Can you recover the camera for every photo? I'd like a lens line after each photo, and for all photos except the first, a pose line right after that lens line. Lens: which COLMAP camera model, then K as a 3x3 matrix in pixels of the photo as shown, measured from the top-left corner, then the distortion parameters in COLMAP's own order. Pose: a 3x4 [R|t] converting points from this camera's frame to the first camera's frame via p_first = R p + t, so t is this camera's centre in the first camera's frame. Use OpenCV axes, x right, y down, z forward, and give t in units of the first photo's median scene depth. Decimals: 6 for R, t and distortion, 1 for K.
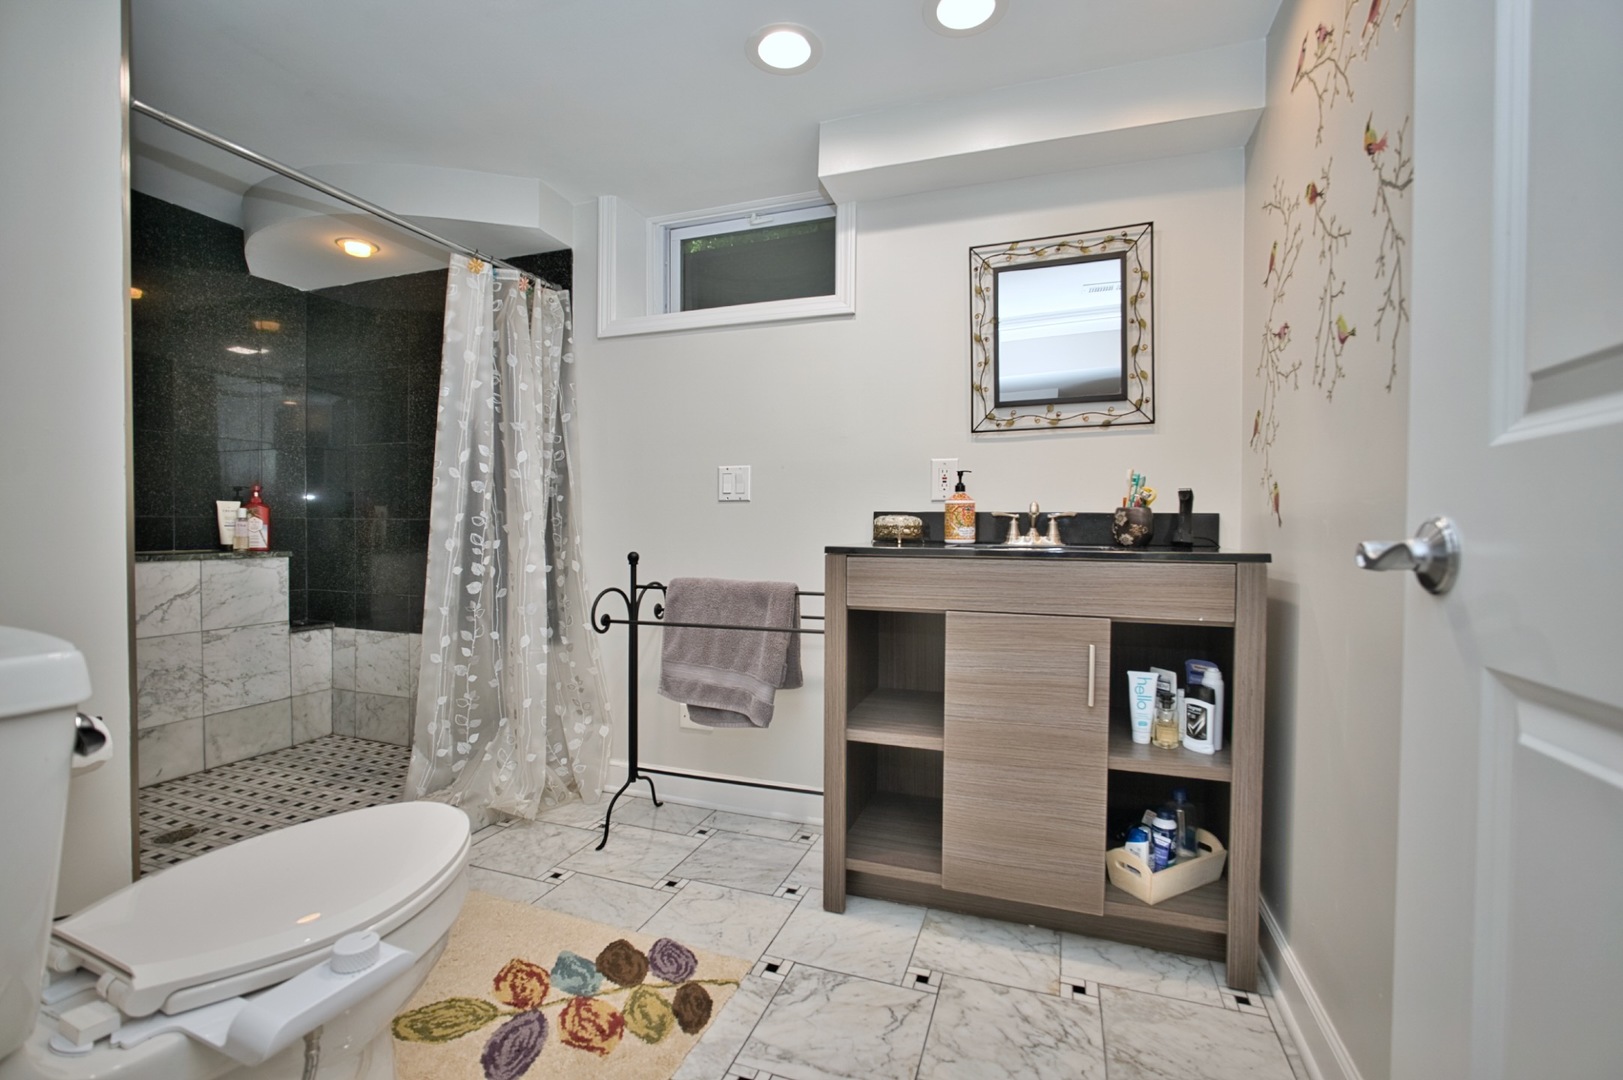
lens RADIAL K [[703.8, 0, 809.8], [0, 703.8, 541.2], [0, 0, 1]] dist [-0.023094, 0.006323]
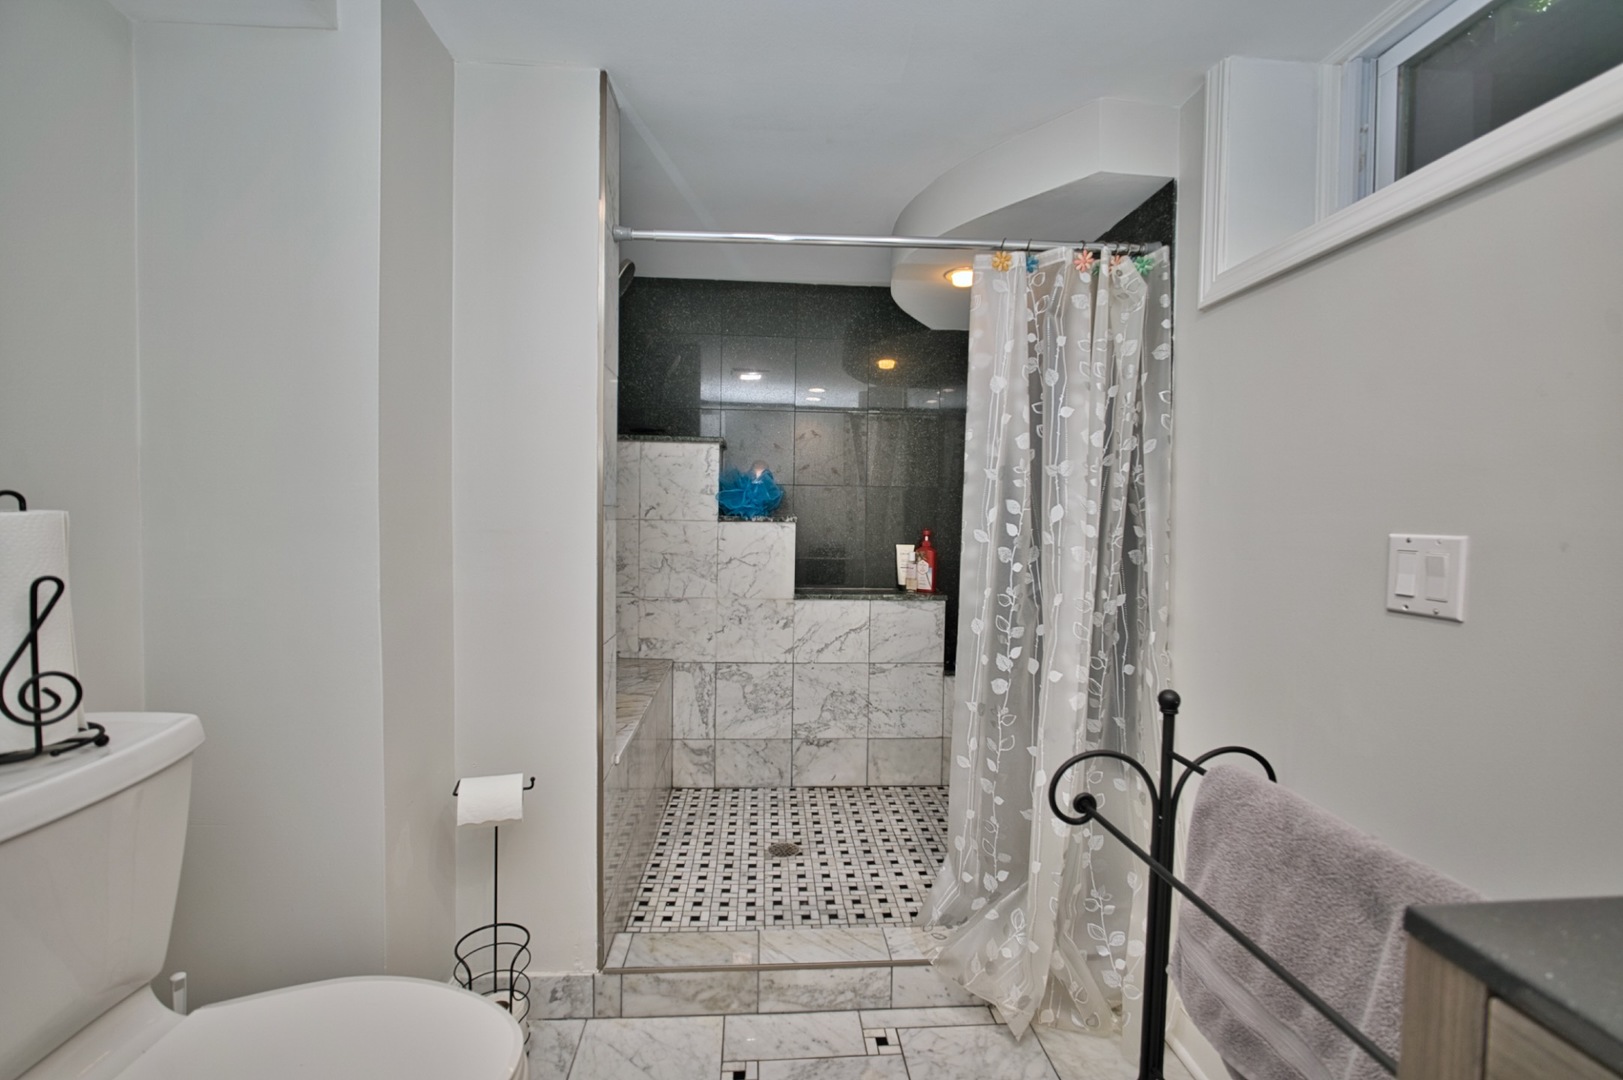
lens RADIAL K [[703.8, 0, 811.6], [0, 703.8, 541.7], [0, 0, 1]] dist [-0.023094, 0.006323]
pose [[0.409867, 0.037334, -0.911381, 0.123711], [-0.032891, 0.999117, 0.026136, -0.100468], [0.911552, 0.019264, 0.410733, 0.480045]]
